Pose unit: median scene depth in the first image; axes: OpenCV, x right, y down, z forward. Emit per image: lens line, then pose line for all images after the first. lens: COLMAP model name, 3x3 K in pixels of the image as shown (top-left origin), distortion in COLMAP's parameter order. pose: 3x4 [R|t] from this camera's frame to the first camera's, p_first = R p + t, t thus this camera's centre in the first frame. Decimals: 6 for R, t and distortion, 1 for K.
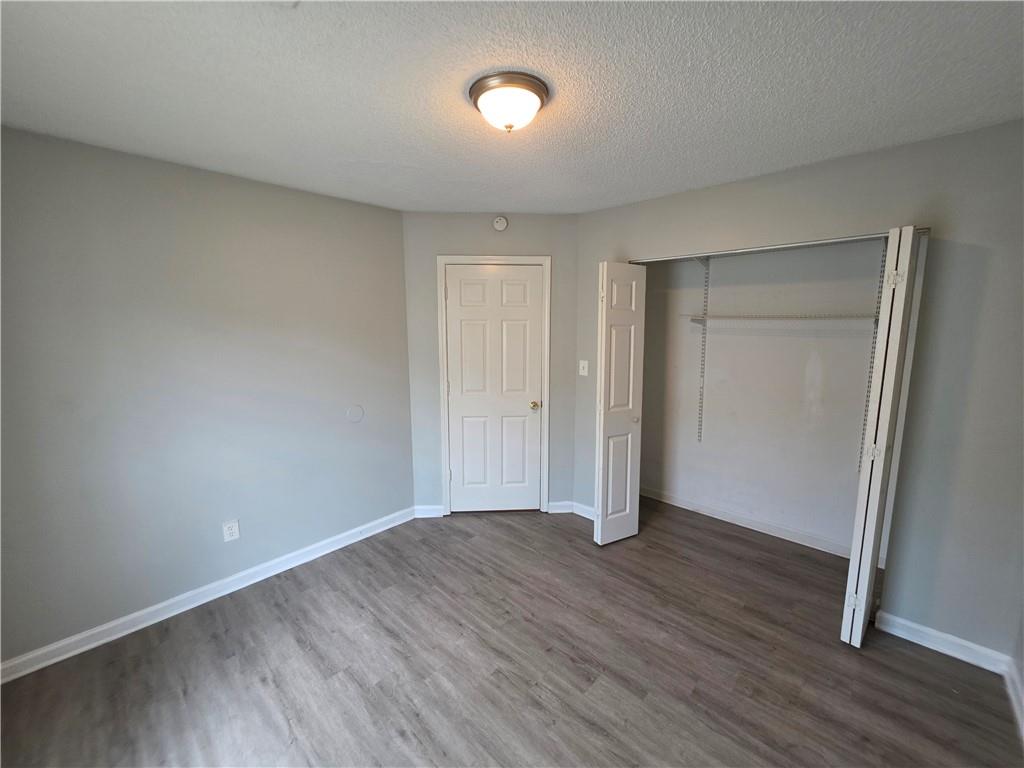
lens RADIAL K [[409.7, 0, 511.8], [0, 409.7, 382.5], [0, 0, 1]] dist [0.000986, 0.000914]
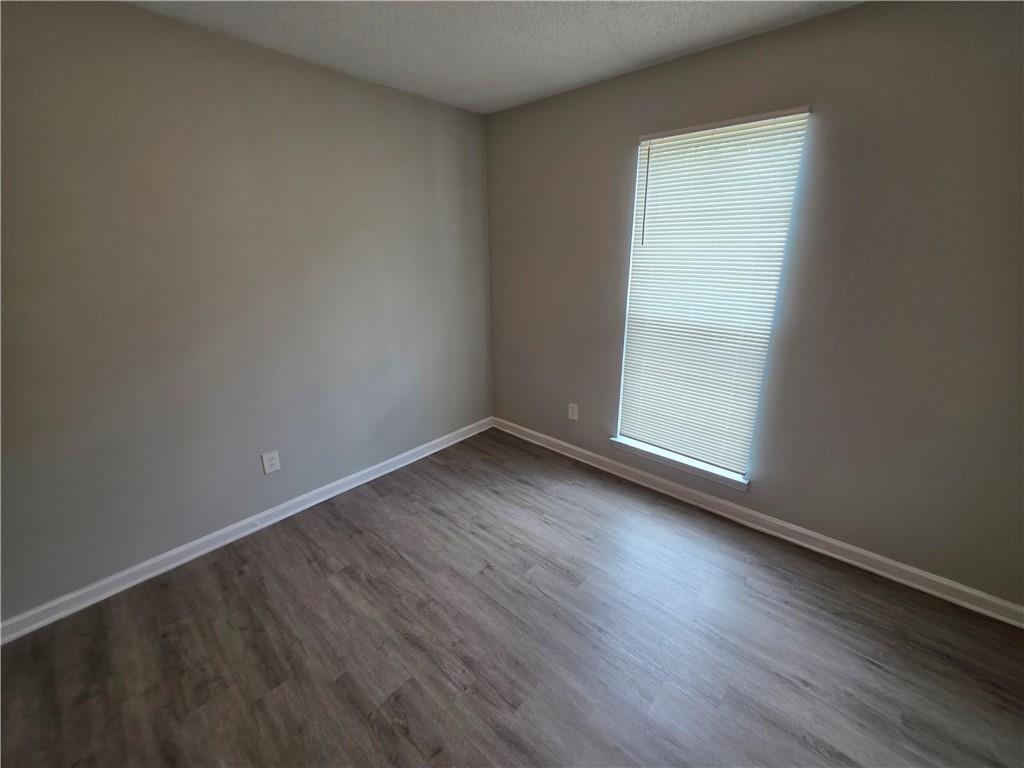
lens RADIAL K [[409.7, 0, 510.6], [0, 409.7, 384.2], [0, 0, 1]] dist [0.000986, 0.000914]
pose [[-0.999659, 0.018218, -0.018705, -0.025379], [0.007917, 0.894124, 0.447749, -0.164747], [0.024882, 0.447448, -0.893964, 1.489344]]
